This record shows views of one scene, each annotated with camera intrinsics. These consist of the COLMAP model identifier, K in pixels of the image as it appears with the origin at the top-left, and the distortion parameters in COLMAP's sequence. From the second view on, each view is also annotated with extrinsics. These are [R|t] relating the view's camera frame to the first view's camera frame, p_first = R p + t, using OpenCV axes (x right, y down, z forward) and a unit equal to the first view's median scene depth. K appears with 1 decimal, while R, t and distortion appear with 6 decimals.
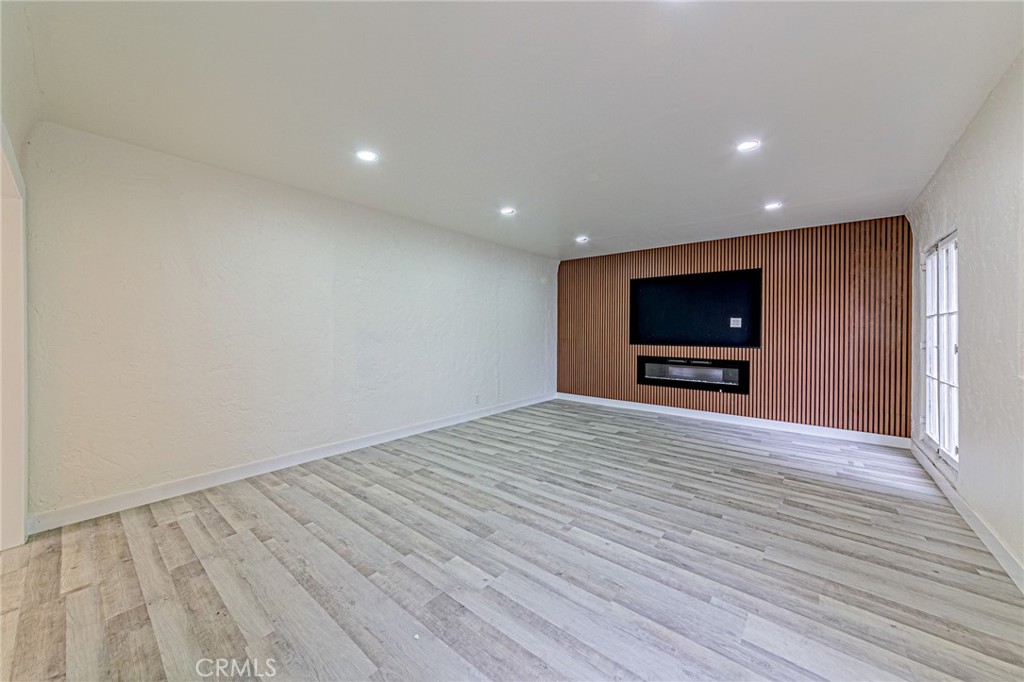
lens RADIAL K [[371.9, 0, 505.1], [0, 371.9, 331.8], [0, 0, 1]] dist [0.001079, 0.000187]
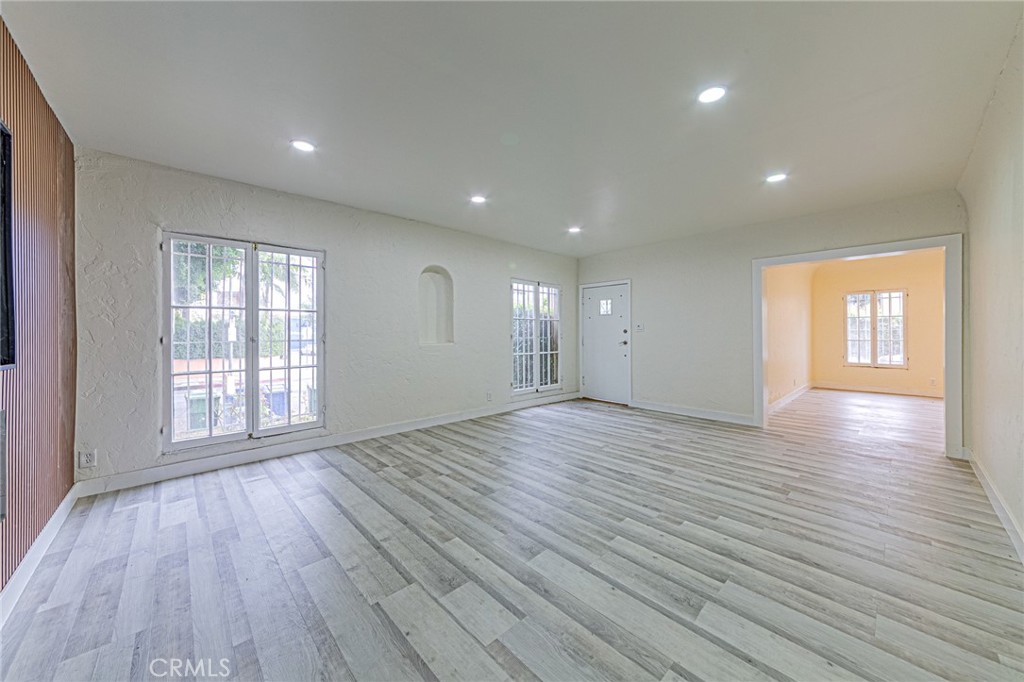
lens RADIAL K [[371.9, 0, 505.1], [0, 371.9, 331.8], [0, 0, 1]] dist [0.001079, 0.000187]
pose [[-0.992660, -0.002425, 0.120915, 0.265322], [-0.001847, 0.999986, 0.004896, 0.010787], [-0.120925, 0.004637, -0.992651, 1.730817]]
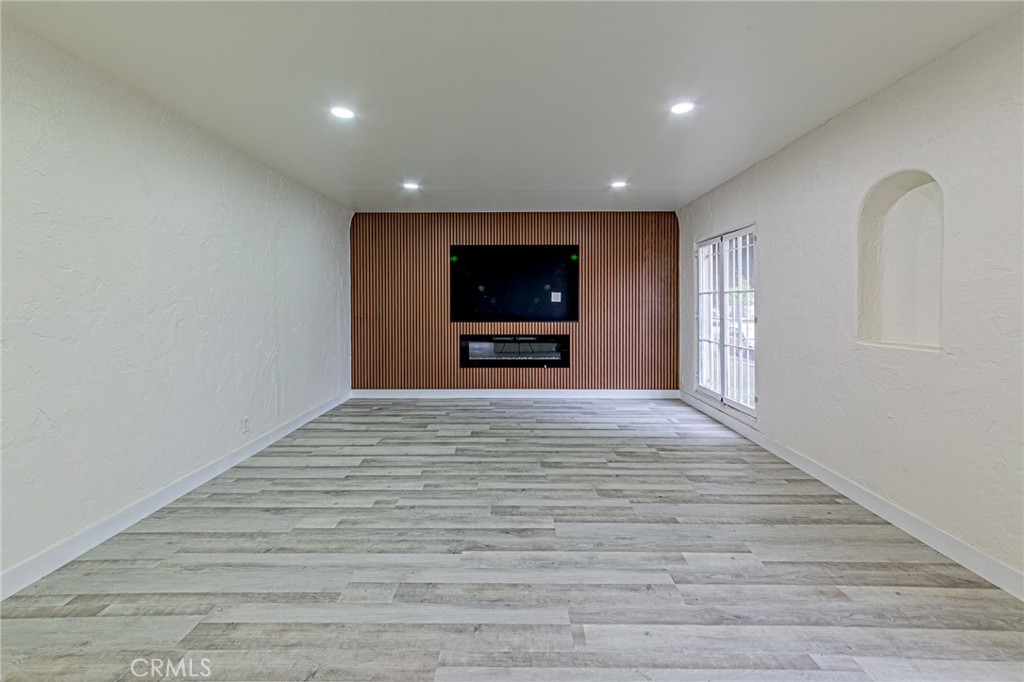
lens RADIAL K [[393.8, 0, 513.3], [0, 393.8, 305.4], [0, 0, 1]] dist [0.000659, 0.000007]
pose [[0.770439, -0.010750, 0.637423, -0.211340], [0.008071, 0.999942, 0.007109, -0.015179], [-0.637463, -0.000332, 0.770481, 0.365053]]
